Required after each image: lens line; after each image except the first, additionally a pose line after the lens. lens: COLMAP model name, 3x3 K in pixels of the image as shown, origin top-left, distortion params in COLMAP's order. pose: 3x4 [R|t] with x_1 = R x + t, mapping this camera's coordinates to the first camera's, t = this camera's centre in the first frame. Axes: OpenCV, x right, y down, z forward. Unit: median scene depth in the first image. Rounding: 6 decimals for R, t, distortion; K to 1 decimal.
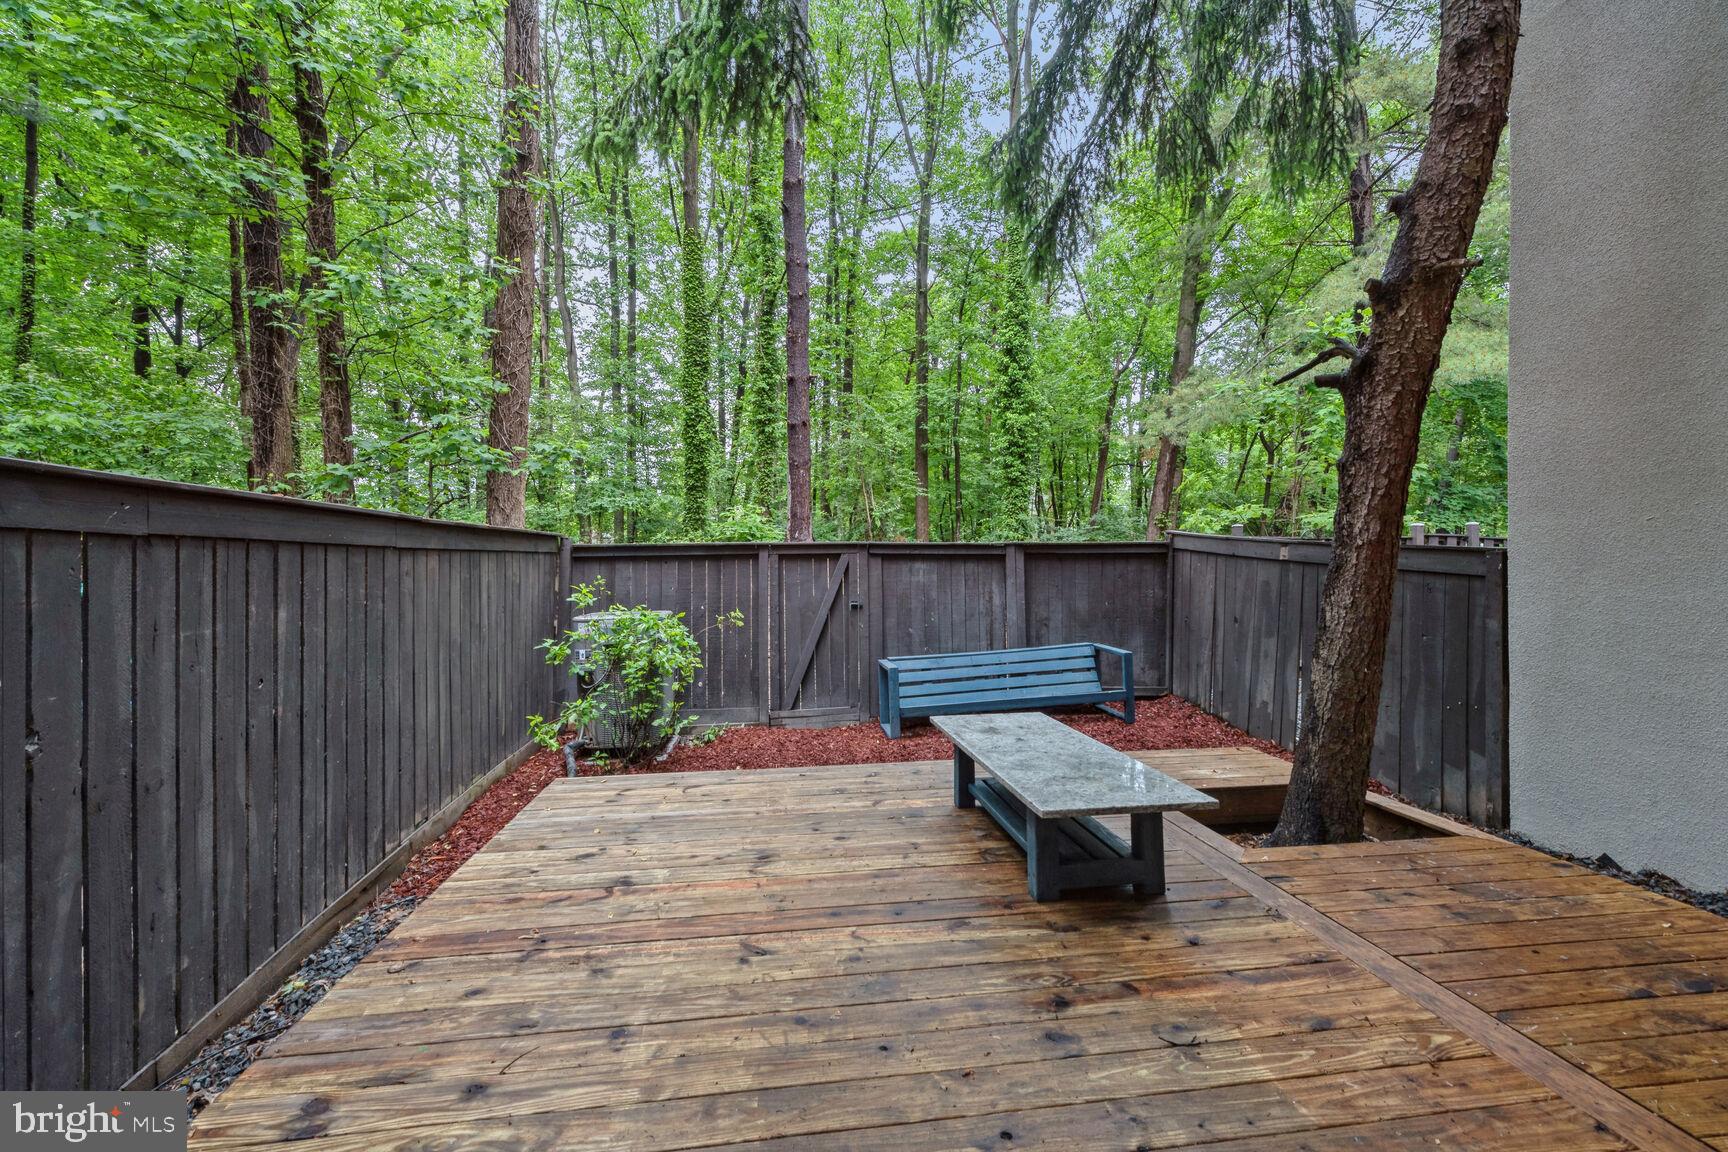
lens RADIAL K [[691.6, 0, 858.2], [0, 691.6, 578.1], [0, 0, 1]] dist [-0.010108, -0.000147]
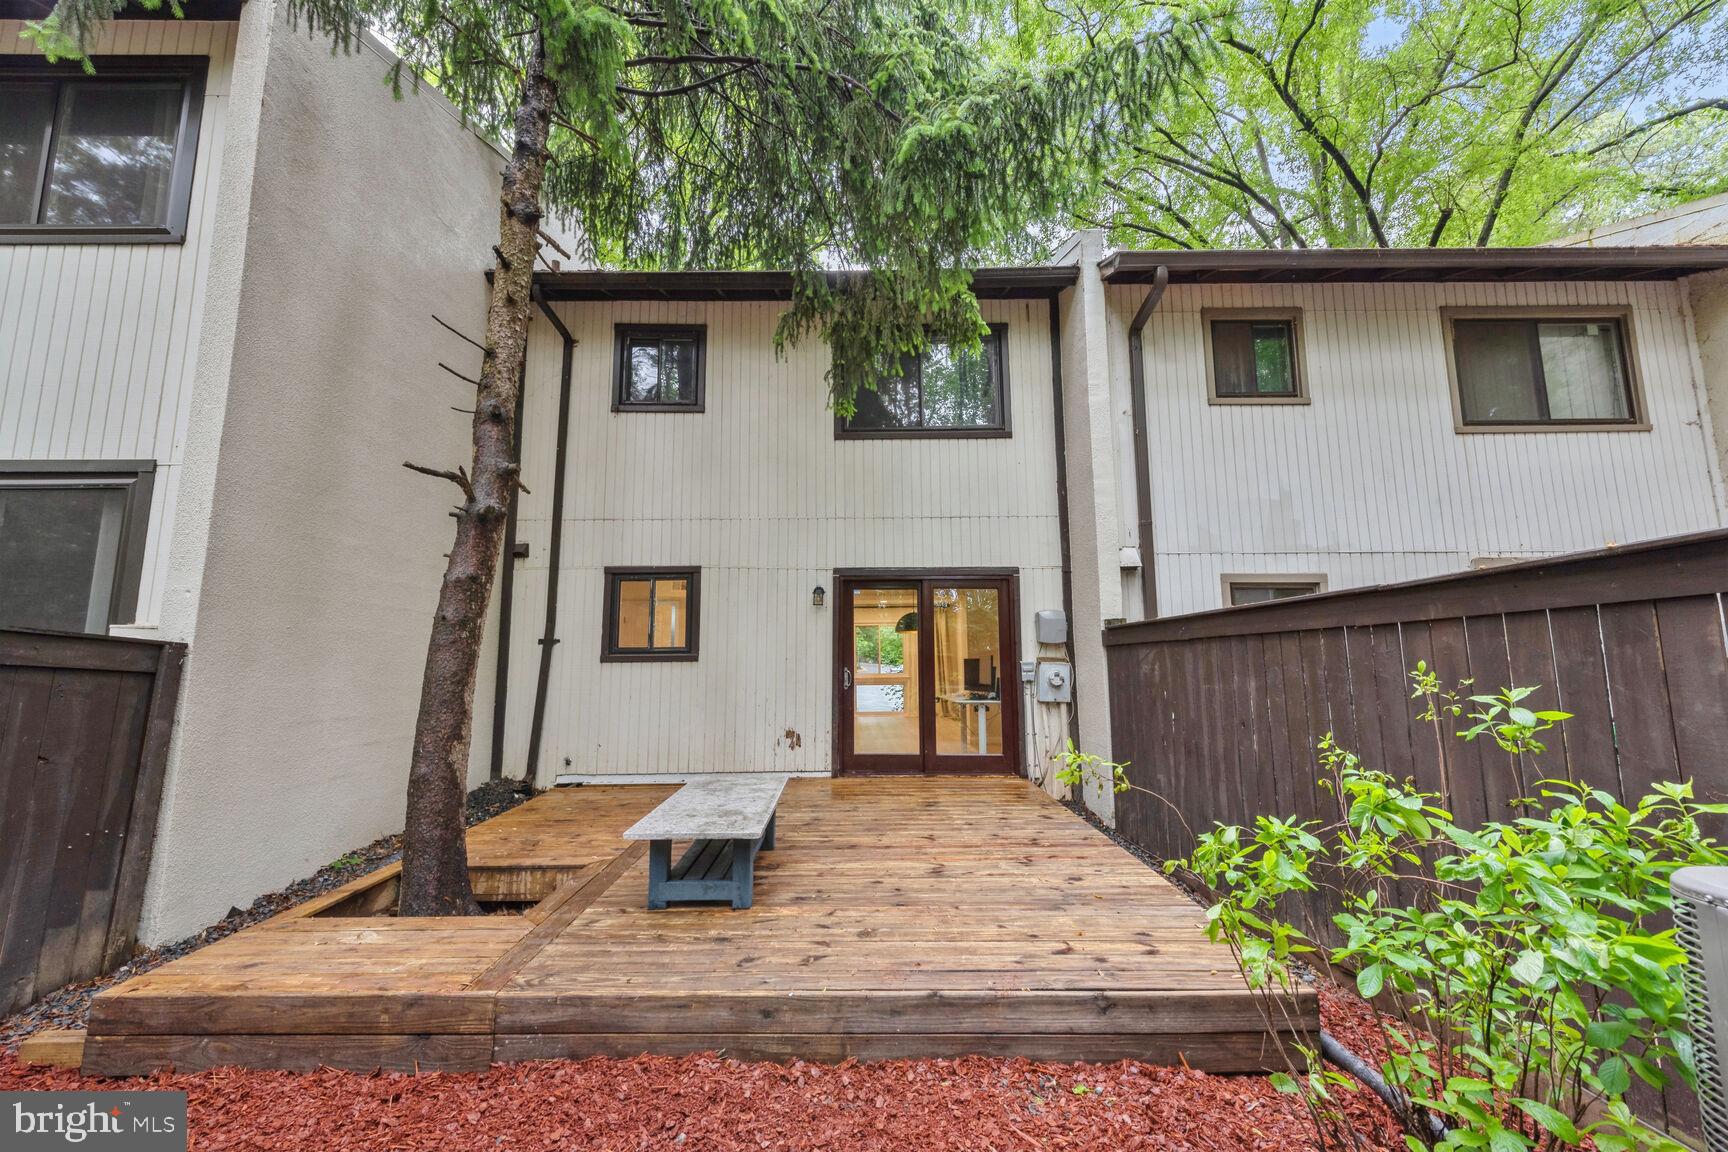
lens RADIAL K [[691.6, 0, 858.2], [0, 691.6, 578.1], [0, 0, 1]] dist [-0.010108, -0.000147]
pose [[-0.991819, 0.027109, 0.124743, -0.128186], [0.013476, 0.993966, -0.108860, -0.016676], [-0.126941, -0.106289, -0.986199, 1.838775]]
